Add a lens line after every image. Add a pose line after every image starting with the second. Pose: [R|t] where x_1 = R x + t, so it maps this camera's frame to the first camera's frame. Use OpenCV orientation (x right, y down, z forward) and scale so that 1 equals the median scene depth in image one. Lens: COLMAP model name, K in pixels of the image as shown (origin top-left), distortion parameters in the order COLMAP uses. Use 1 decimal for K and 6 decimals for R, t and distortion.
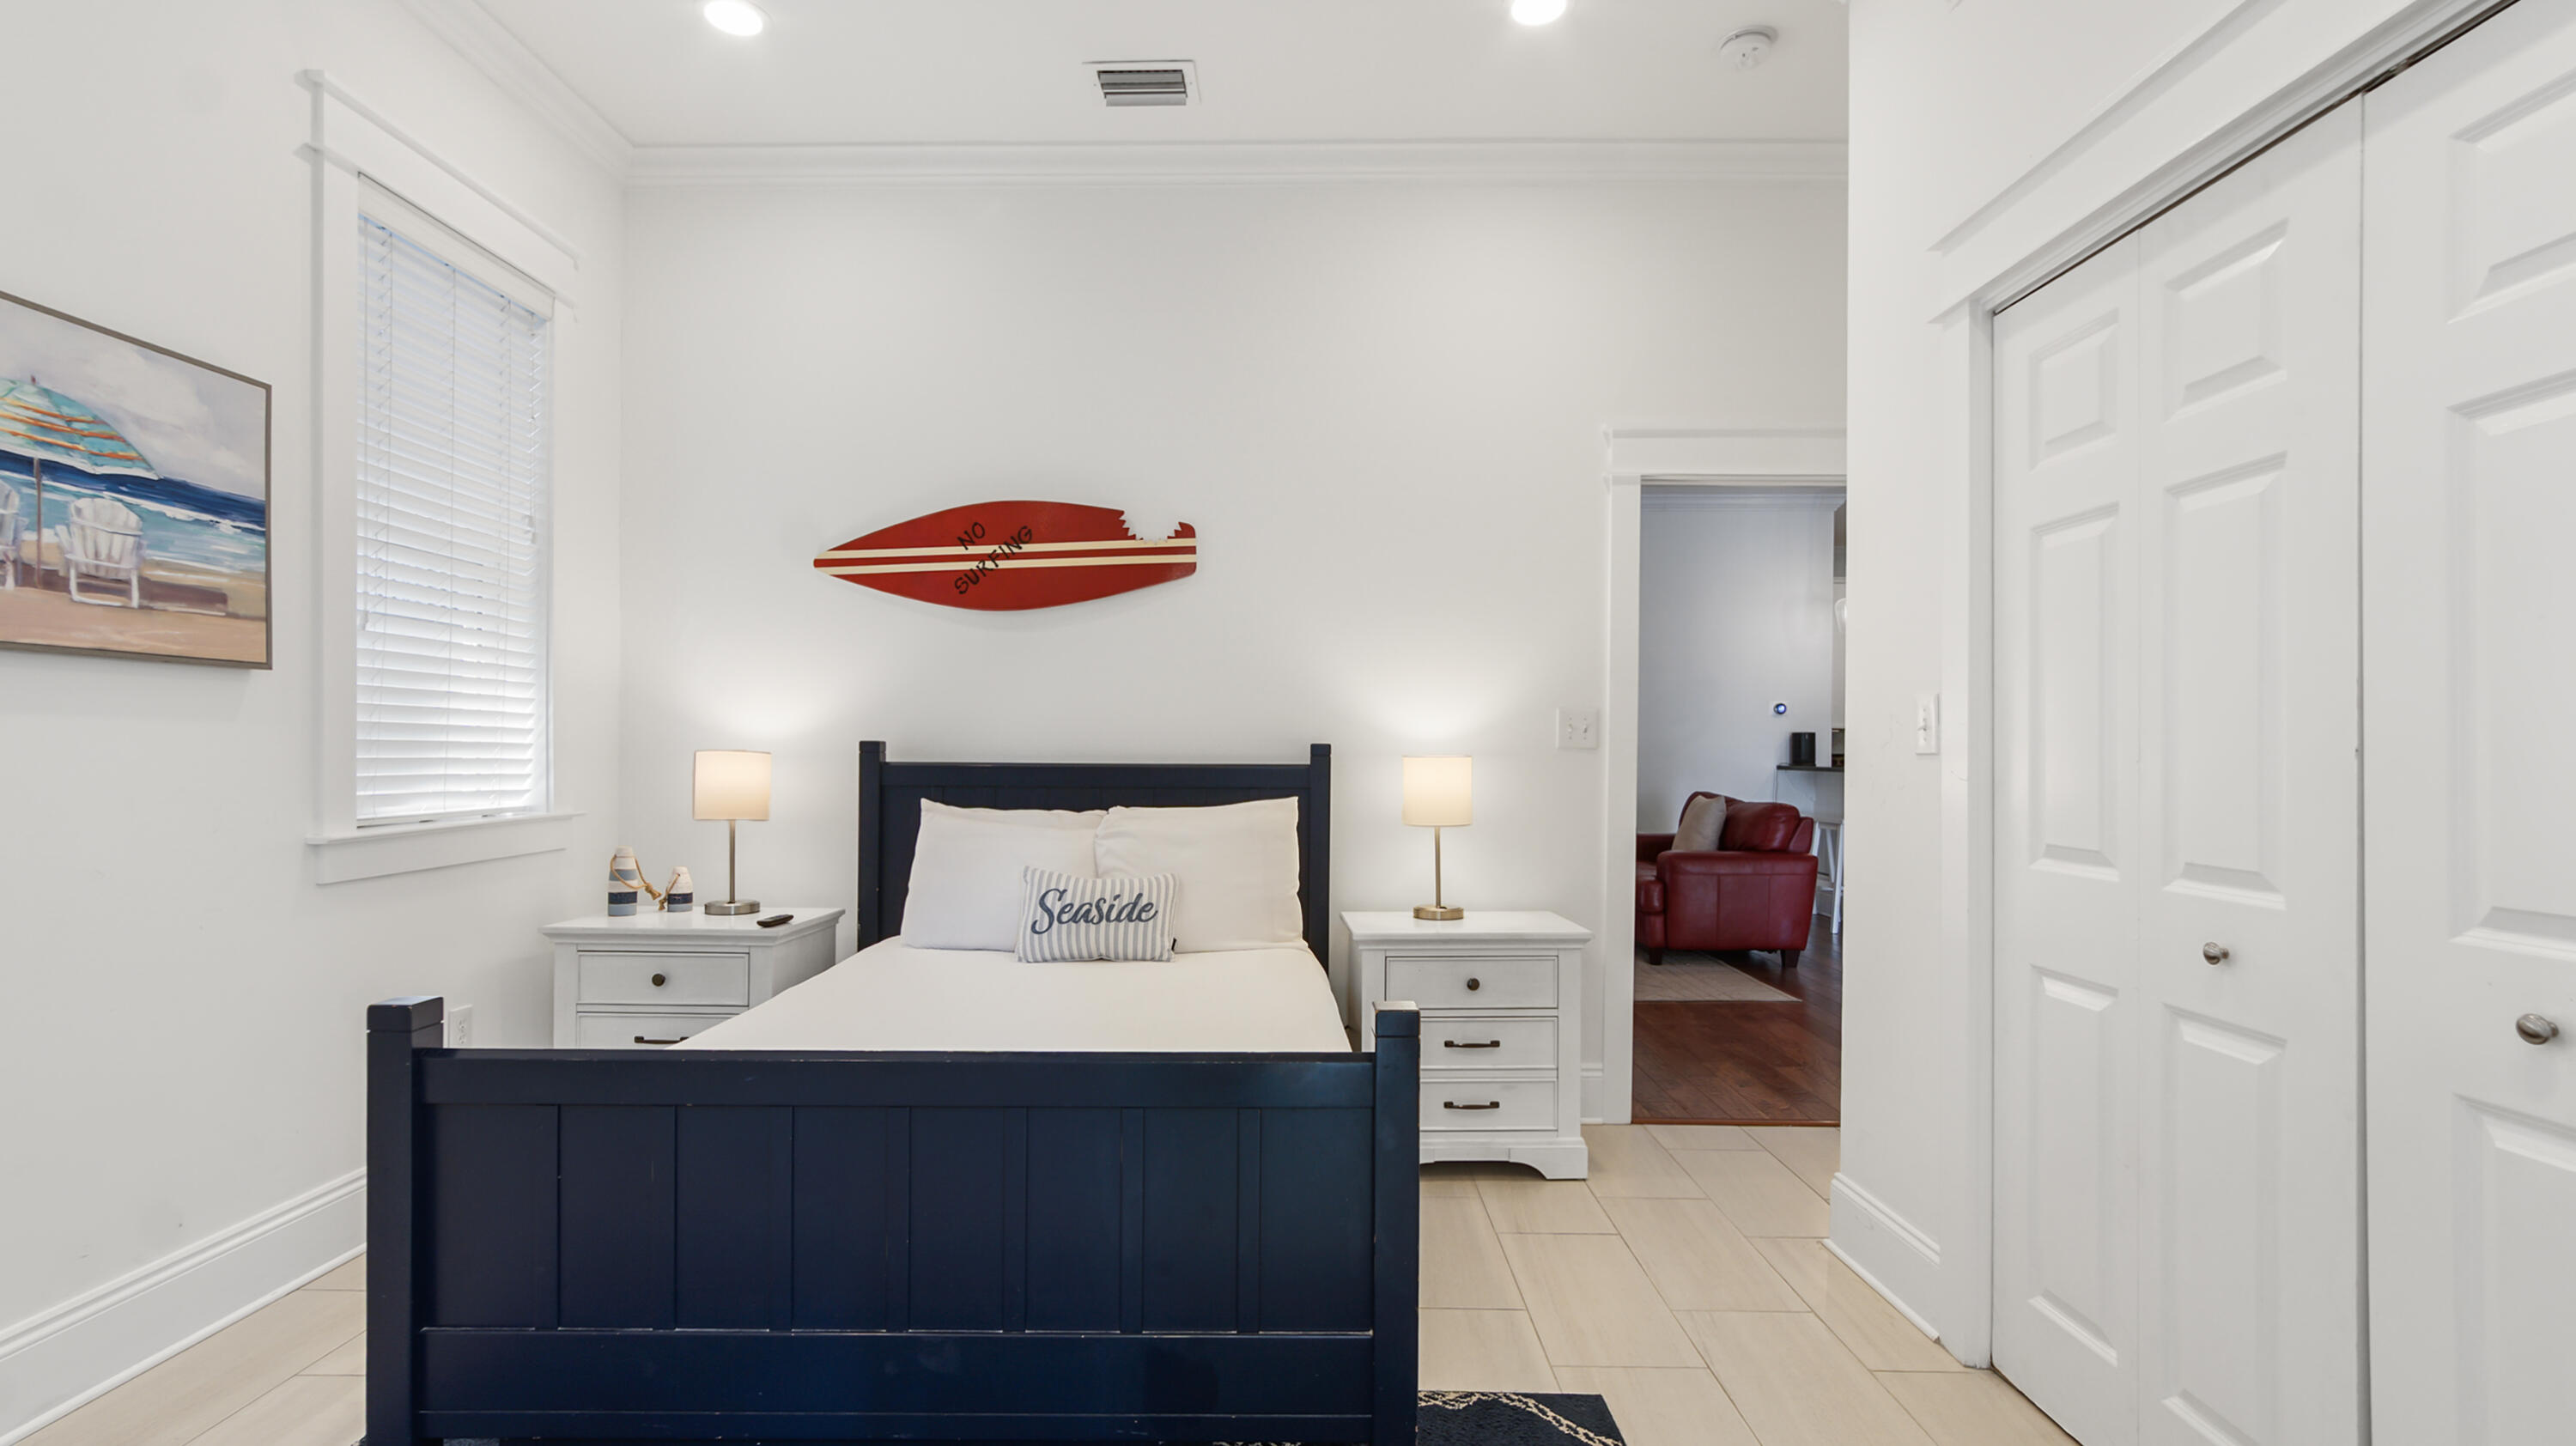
lens RADIAL K [[1172.4, 0, 1305.4], [0, 1172.4, 738.0], [0, 0, 1]] dist [-0.001595, 0.002502]
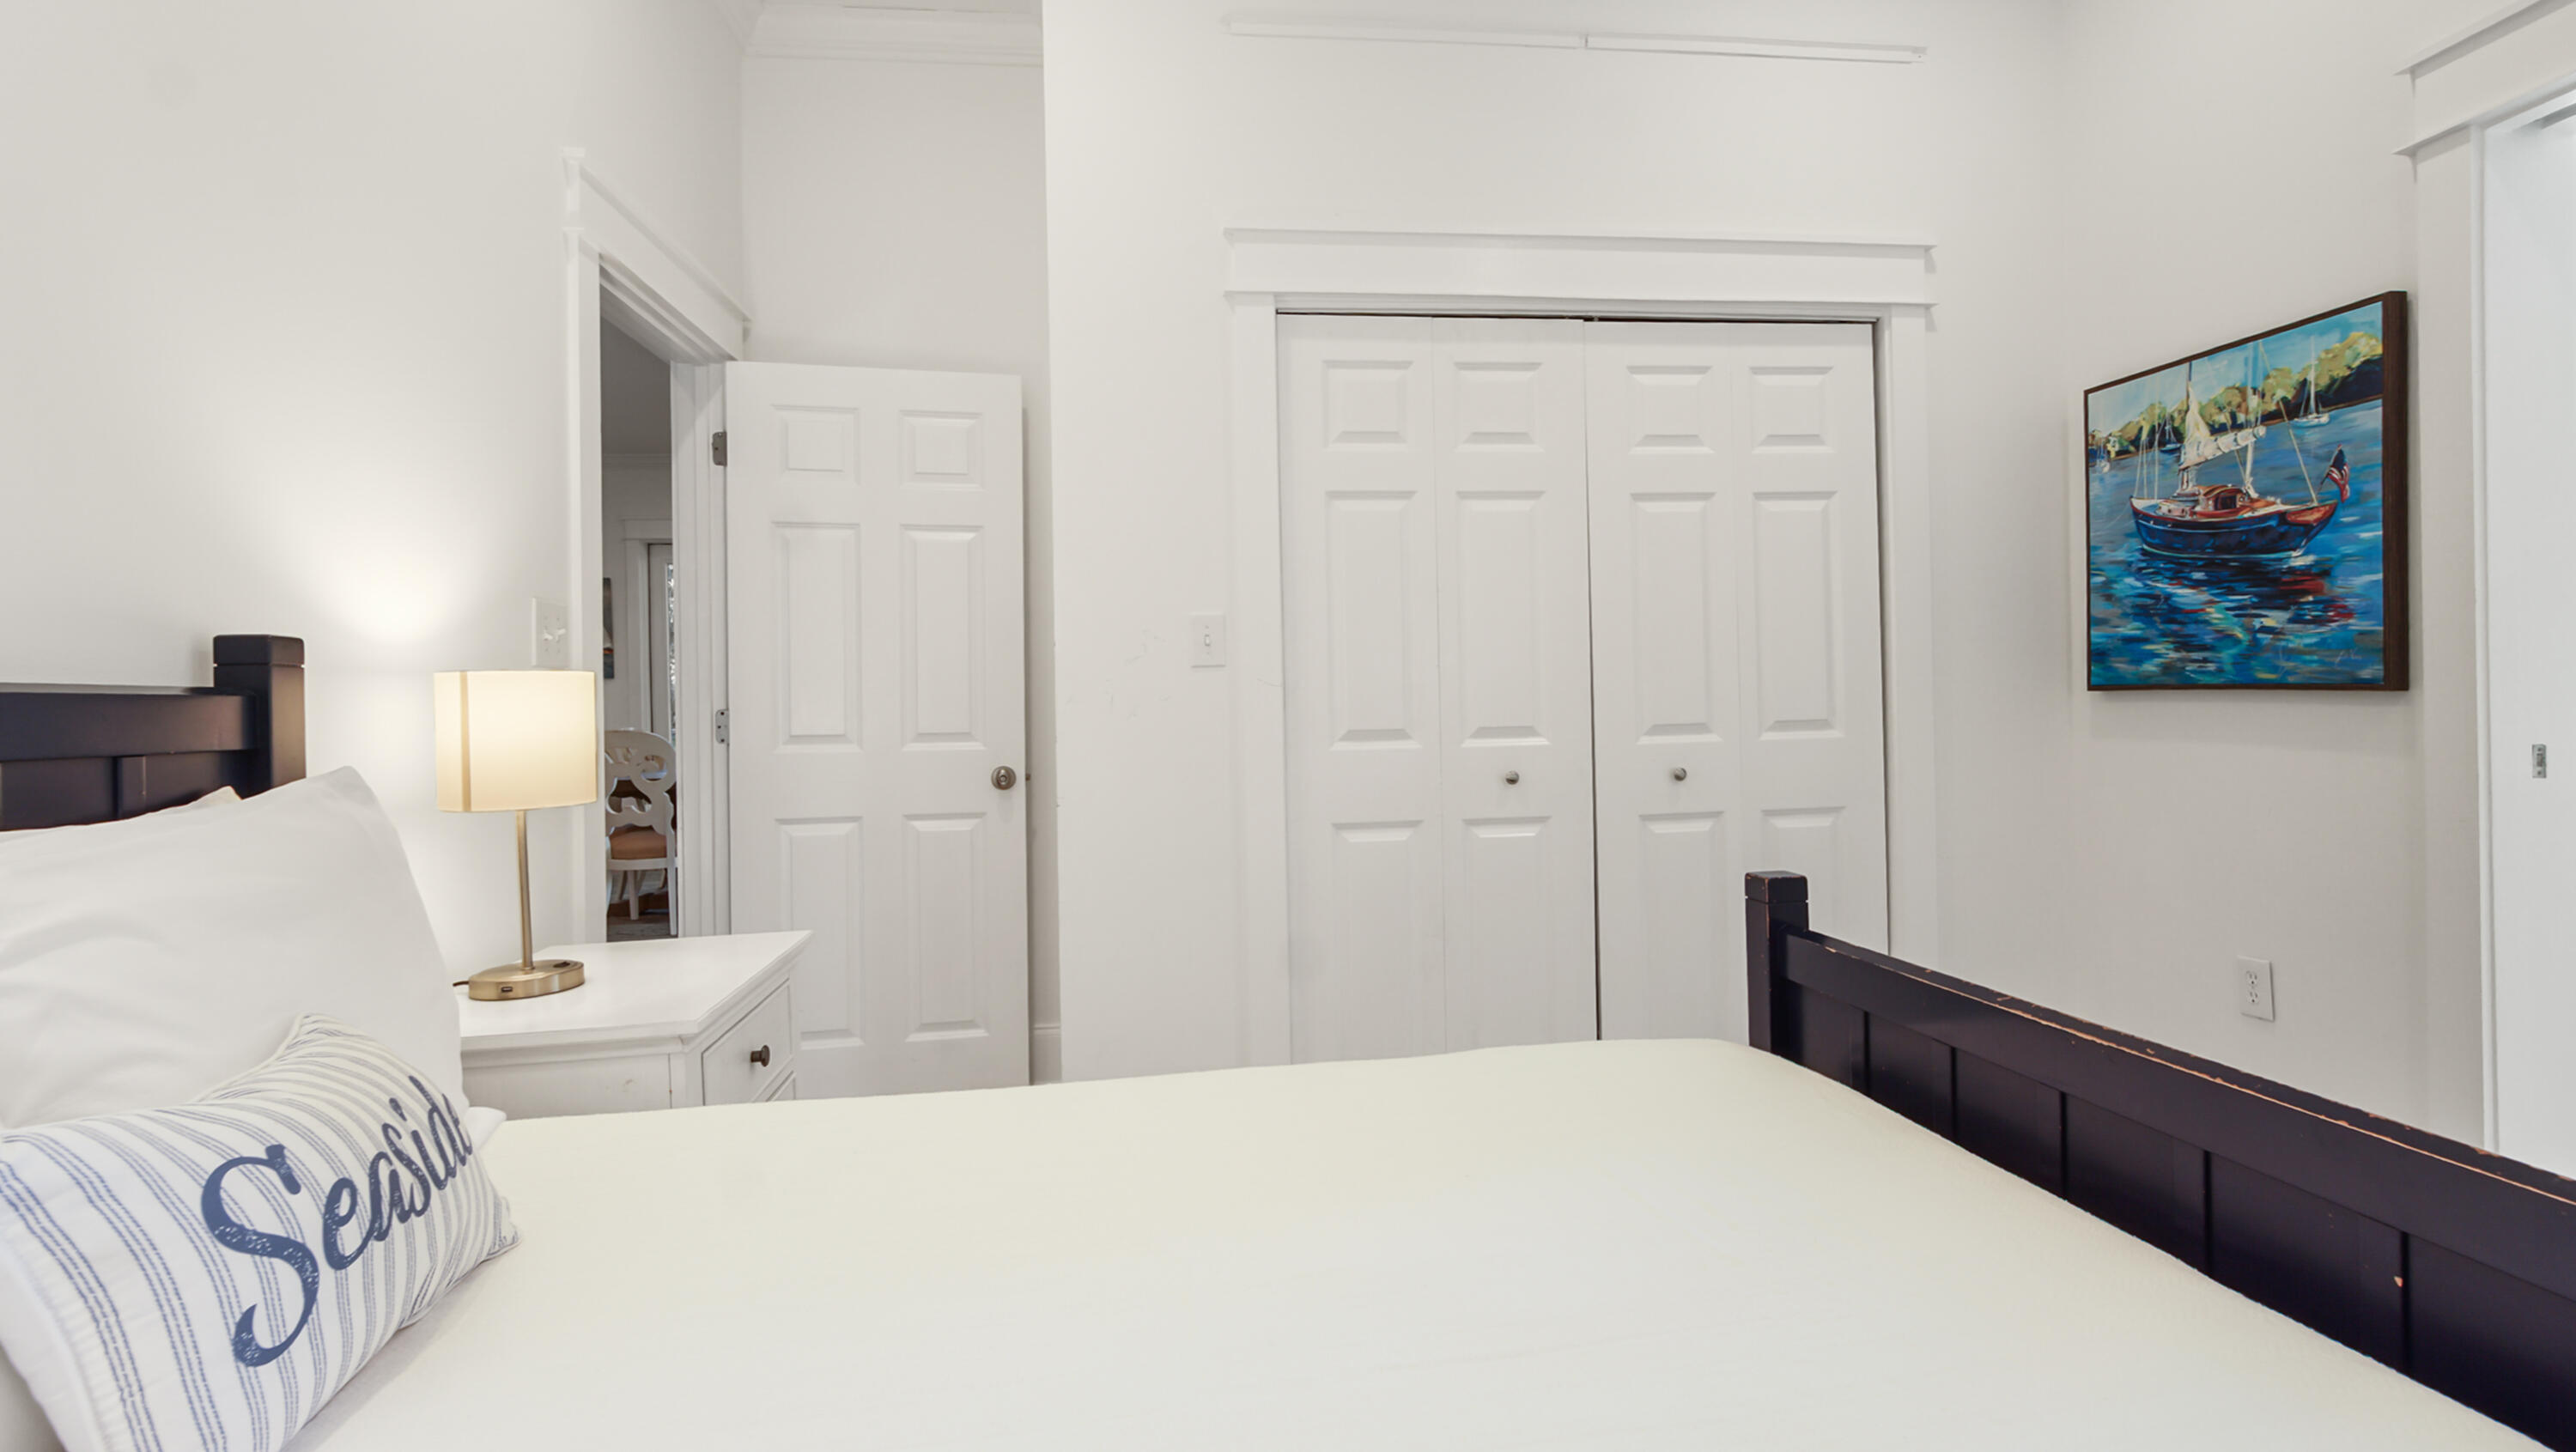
lens RADIAL K [[1172.4, 0, 1294.0], [0, 1172.4, 712.3], [0, 0, 1]] dist [-0.001595, 0.002502]
pose [[-0.097023, -0.008598, 0.995245, -0.732325], [0.015386, 0.999830, 0.010137, 0.056901], [-0.995163, 0.016297, -0.096875, 1.236811]]
